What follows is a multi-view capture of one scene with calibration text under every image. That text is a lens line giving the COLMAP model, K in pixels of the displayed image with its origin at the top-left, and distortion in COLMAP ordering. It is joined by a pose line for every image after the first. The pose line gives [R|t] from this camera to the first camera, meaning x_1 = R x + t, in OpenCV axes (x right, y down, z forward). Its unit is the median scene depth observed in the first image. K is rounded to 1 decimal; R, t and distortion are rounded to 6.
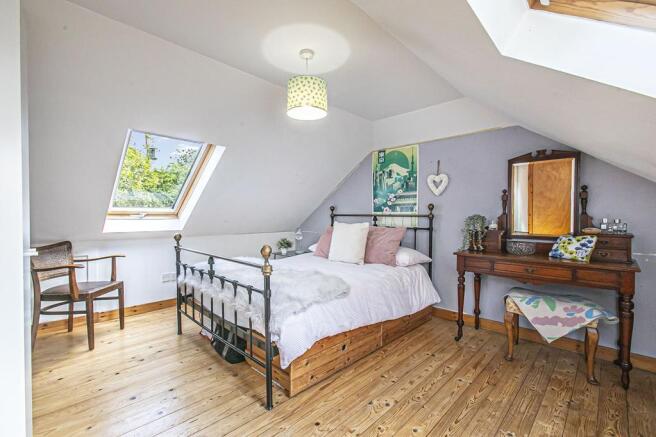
lens RADIAL K [[293.2, 0, 326.3], [0, 293.2, 219.6], [0, 0, 1]] dist [-0.004029, 0.001203]
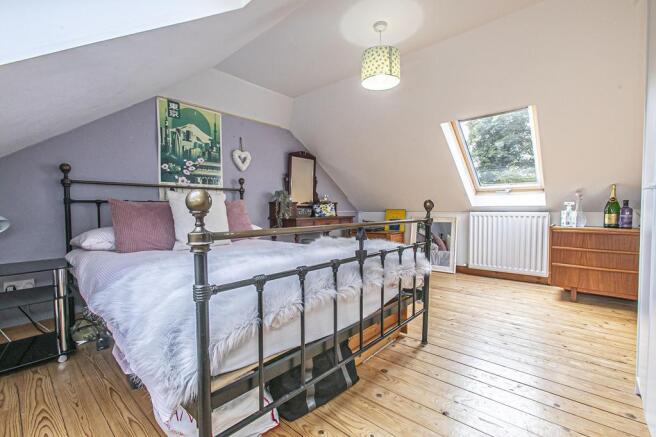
lens RADIAL K [[293.2, 0, 326.2], [0, 293.2, 217.2], [0, 0, 1]] dist [-0.004029, 0.001203]
pose [[-0.049536, -0.034982, 0.998160, -0.625928], [0.020578, 0.999139, 0.036038, 0.047289], [-0.998560, 0.022325, -0.048773, 0.685023]]
